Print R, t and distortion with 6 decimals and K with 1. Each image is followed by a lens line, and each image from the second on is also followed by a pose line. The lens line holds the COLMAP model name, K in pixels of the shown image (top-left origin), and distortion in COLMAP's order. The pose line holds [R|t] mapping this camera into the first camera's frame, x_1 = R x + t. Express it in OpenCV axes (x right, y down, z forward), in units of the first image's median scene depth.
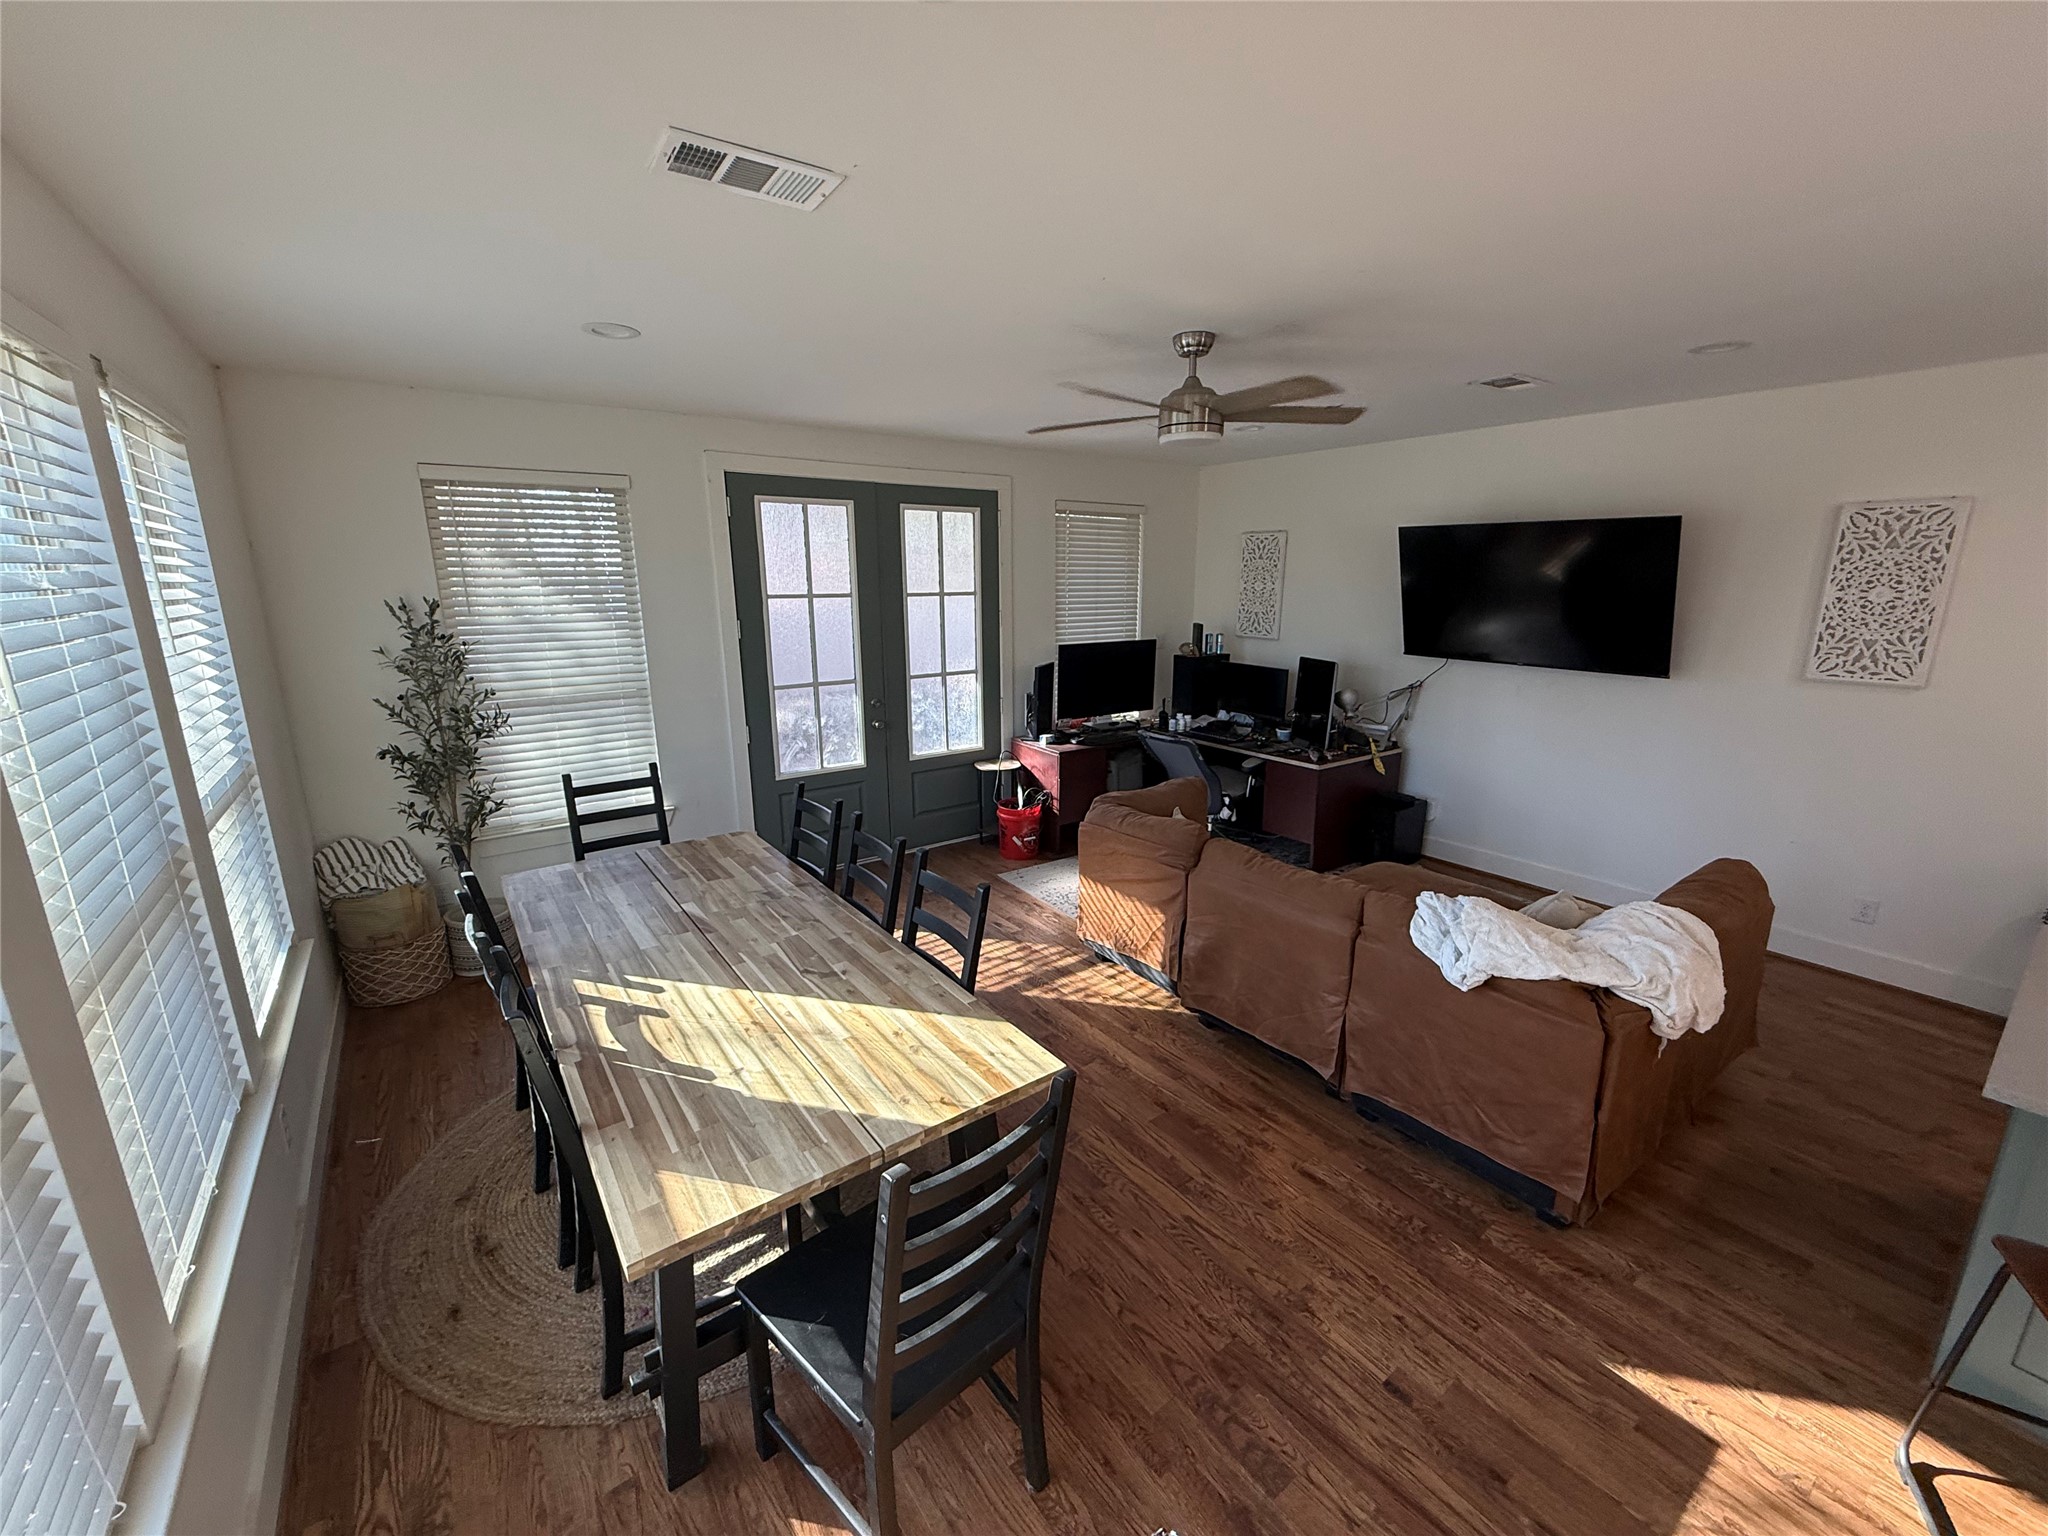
lens RADIAL K [[816.3, 0, 1022.5], [0, 816.3, 768.0], [0, 0, 1]] dist [0.002087, -0.000321]
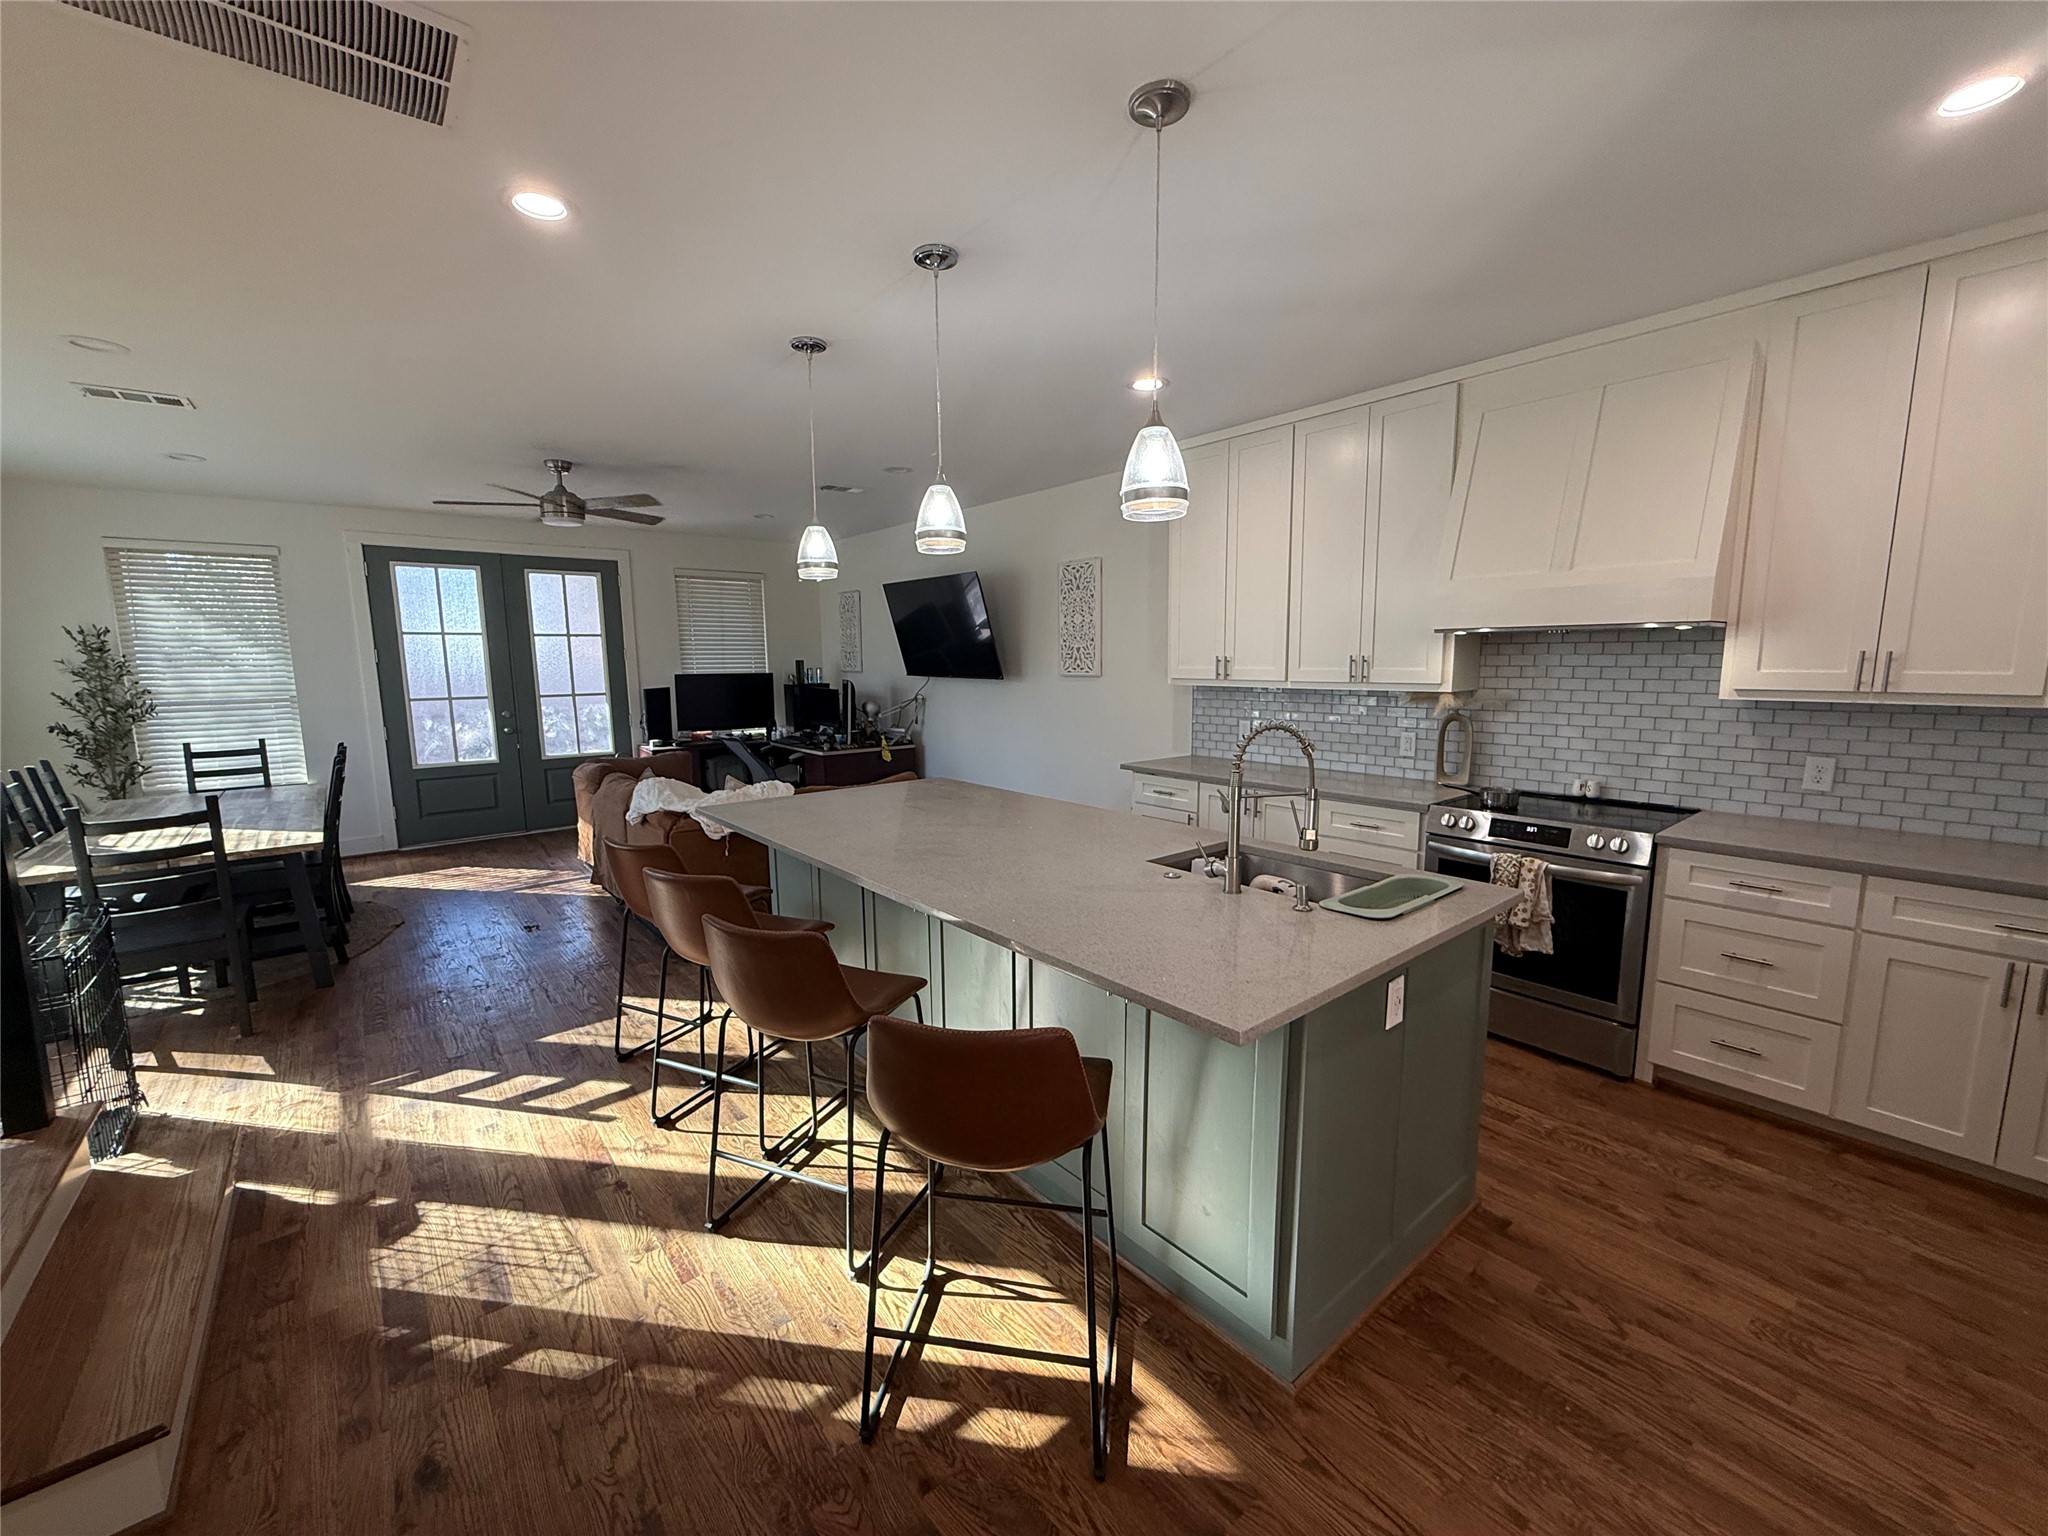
lens RADIAL K [[816.3, 0, 1025.5], [0, 816.3, 768.5], [0, 0, 1]] dist [0.002087, -0.000321]
pose [[0.998263, -0.015214, 0.056919, 0.654304], [0.020726, 0.995016, -0.097539, 0.174048], [-0.055152, 0.098549, 0.993603, -0.406978]]
